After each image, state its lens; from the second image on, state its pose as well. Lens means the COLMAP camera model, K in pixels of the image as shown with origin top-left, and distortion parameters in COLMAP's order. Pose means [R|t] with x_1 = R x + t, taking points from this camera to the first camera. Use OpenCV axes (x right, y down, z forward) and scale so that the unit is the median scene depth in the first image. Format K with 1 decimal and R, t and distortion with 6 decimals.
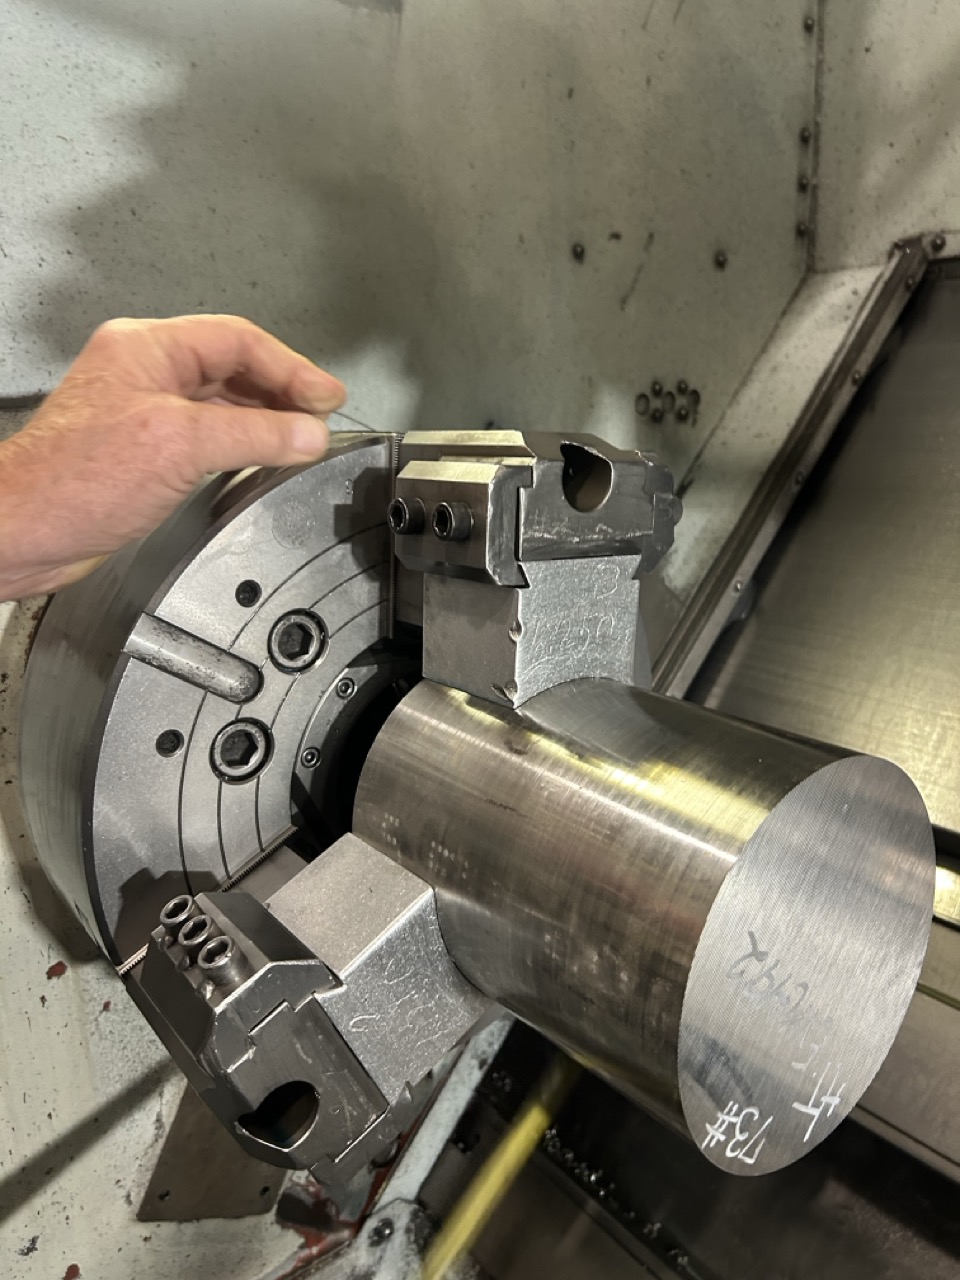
lens RADIAL K [[953.2, 0, 421.3], [0, 953.2, 639.0], [0, 0, 1]] dist [0.024407, -0.003186]
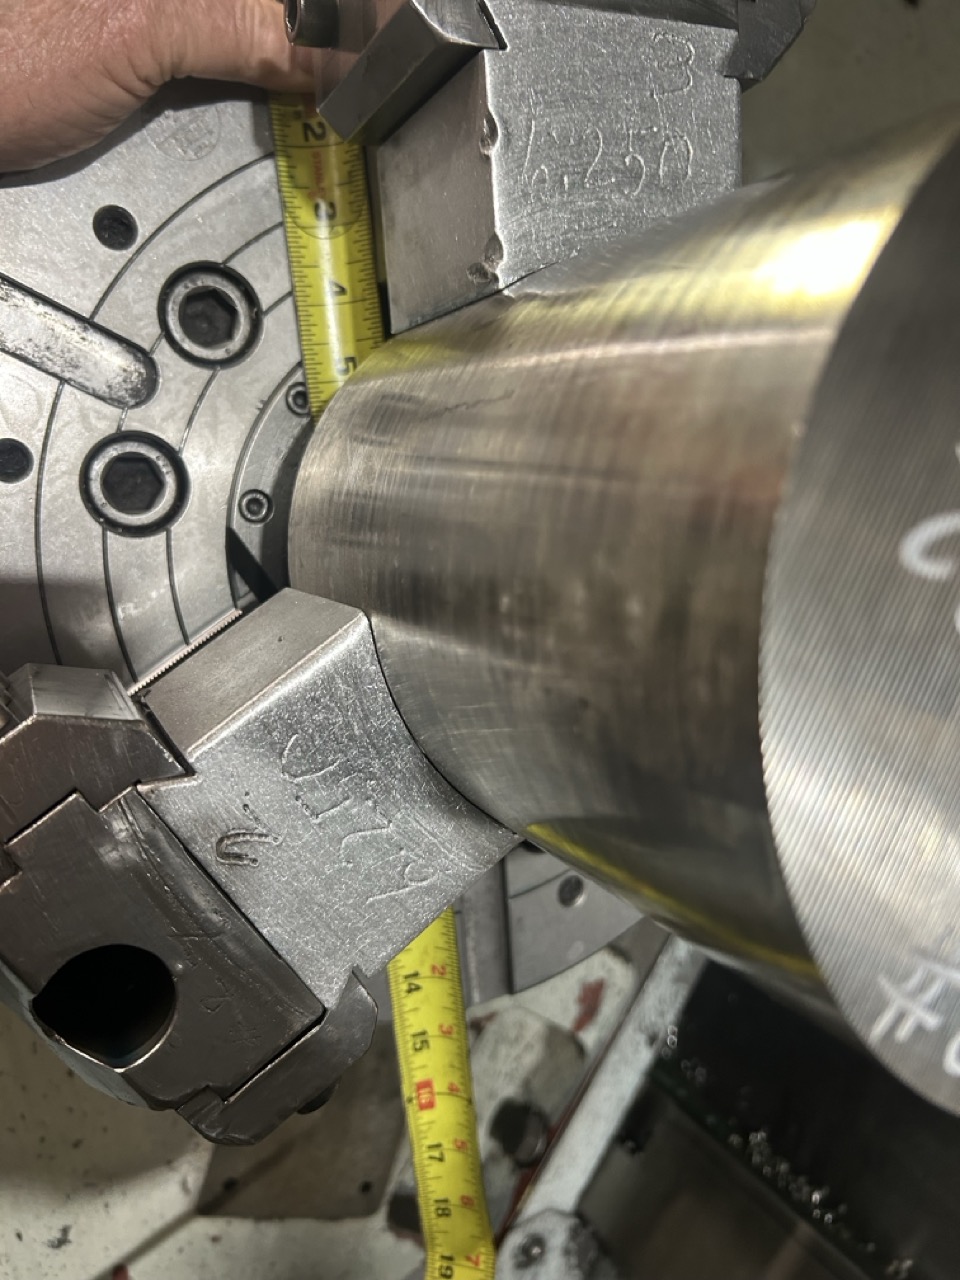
lens RADIAL K [[966.8, 0, 441.0], [0, 966.8, 636.7], [0, 0, 1]] dist [0.062182, -0.057729]
pose [[0.978996, -0.062989, -0.193906, 0.140770], [0.060843, 0.998002, -0.017007, 0.245767], [0.194590, 0.004852, 0.980873, 0.386741]]
